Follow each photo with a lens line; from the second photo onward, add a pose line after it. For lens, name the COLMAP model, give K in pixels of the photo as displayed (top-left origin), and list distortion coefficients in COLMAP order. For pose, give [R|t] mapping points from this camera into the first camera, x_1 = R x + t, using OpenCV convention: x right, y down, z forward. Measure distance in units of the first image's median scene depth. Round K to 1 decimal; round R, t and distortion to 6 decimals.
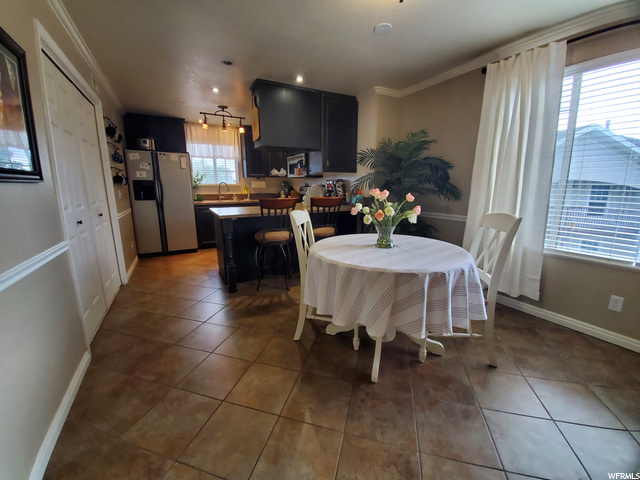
lens RADIAL K [[253.9, 0, 314.4], [0, 253.9, 236.5], [0, 0, 1]] dist [0.008688, -0.014965]
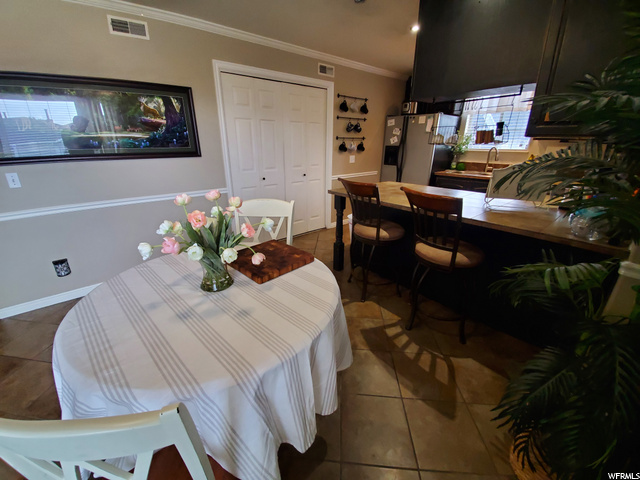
lens RADIAL K [[253.9, 0, 312.1], [0, 253.9, 237.7], [0, 0, 1]] dist [0.014367, -0.019260]
pose [[0.180421, 0.346674, -0.920470, 0.370428], [-0.186147, 0.930950, 0.314134, -0.131068], [0.965814, 0.114667, 0.232496, 0.456628]]
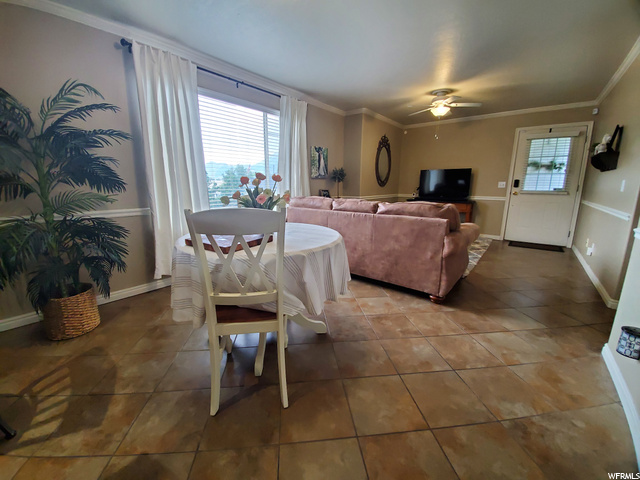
lens RADIAL K [[253.9, 0, 312.1], [0, 253.9, 237.7], [0, 0, 1]] dist [0.014367, -0.019260]
pose [[-0.363728, -0.187950, 0.912347, -0.286382], [0.178174, 0.947311, 0.266187, -0.072504], [-0.914306, 0.259376, -0.311076, 0.486751]]
